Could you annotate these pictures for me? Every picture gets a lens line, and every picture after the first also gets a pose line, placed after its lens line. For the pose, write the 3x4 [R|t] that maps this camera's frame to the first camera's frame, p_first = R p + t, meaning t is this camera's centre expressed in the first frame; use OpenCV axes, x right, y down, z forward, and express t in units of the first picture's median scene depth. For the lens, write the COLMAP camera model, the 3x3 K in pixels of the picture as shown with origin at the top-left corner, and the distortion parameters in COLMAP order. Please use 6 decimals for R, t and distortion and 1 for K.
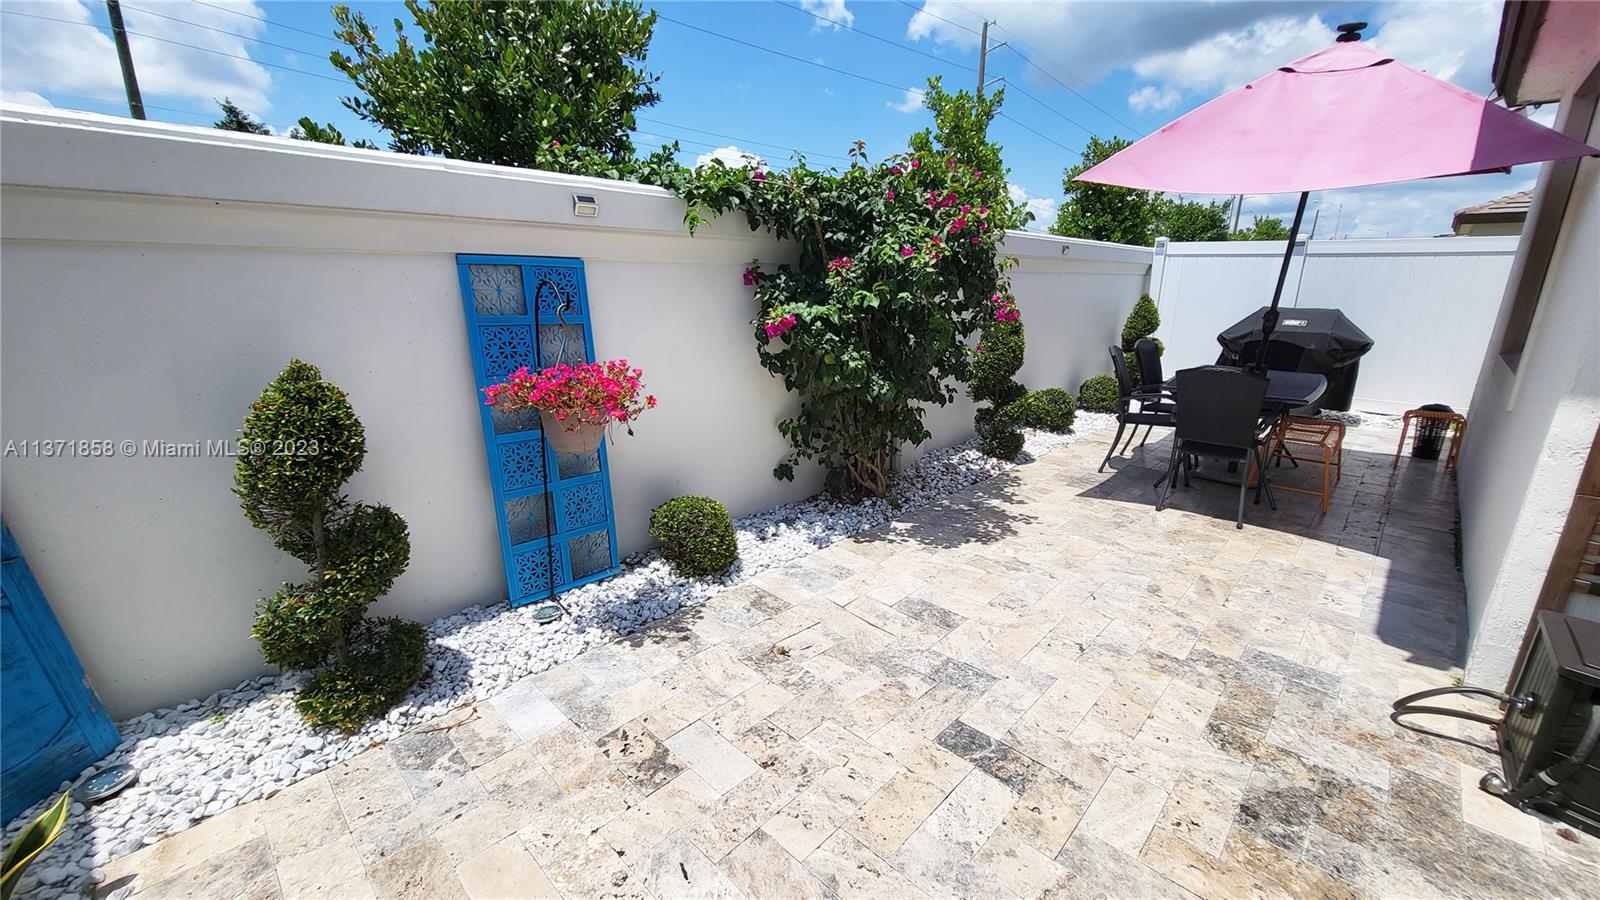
lens RADIAL K [[635.6, 0, 805.3], [0, 635.6, 456.4], [0, 0, 1]] dist [0.003430, -0.001036]
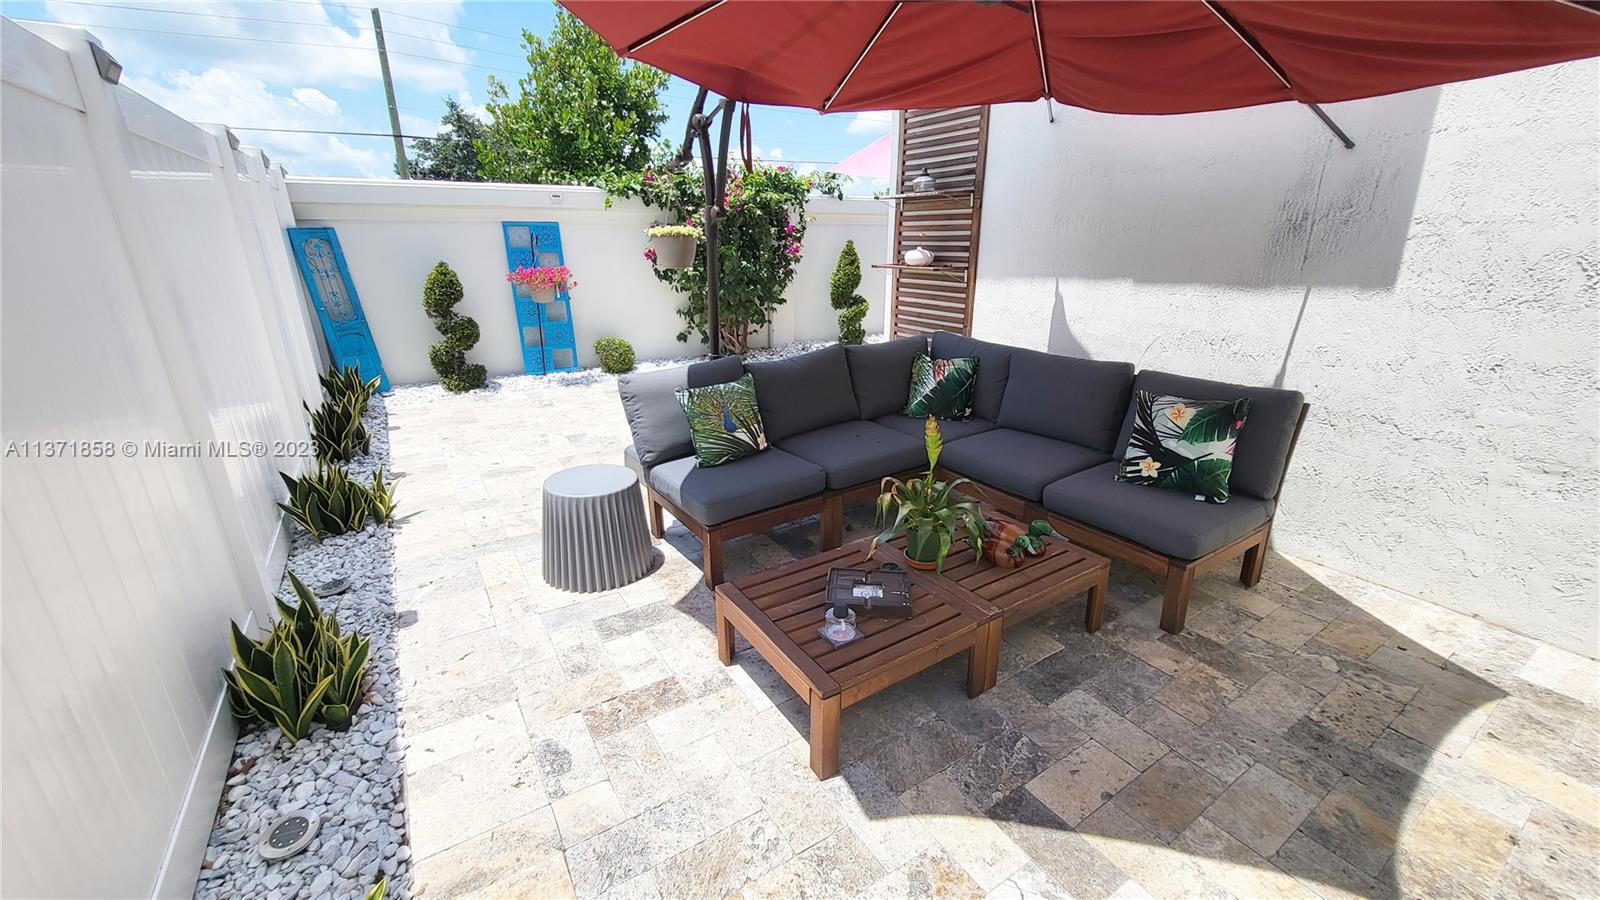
lens RADIAL K [[635.6, 0, 806.0], [0, 635.6, 455.4], [0, 0, 1]] dist [0.003430, -0.001036]
pose [[0.972200, 0.063400, -0.225404, 1.087158], [-0.049911, 0.996633, 0.065050, 0.329200], [0.228769, -0.051992, 0.972091, -1.058266]]
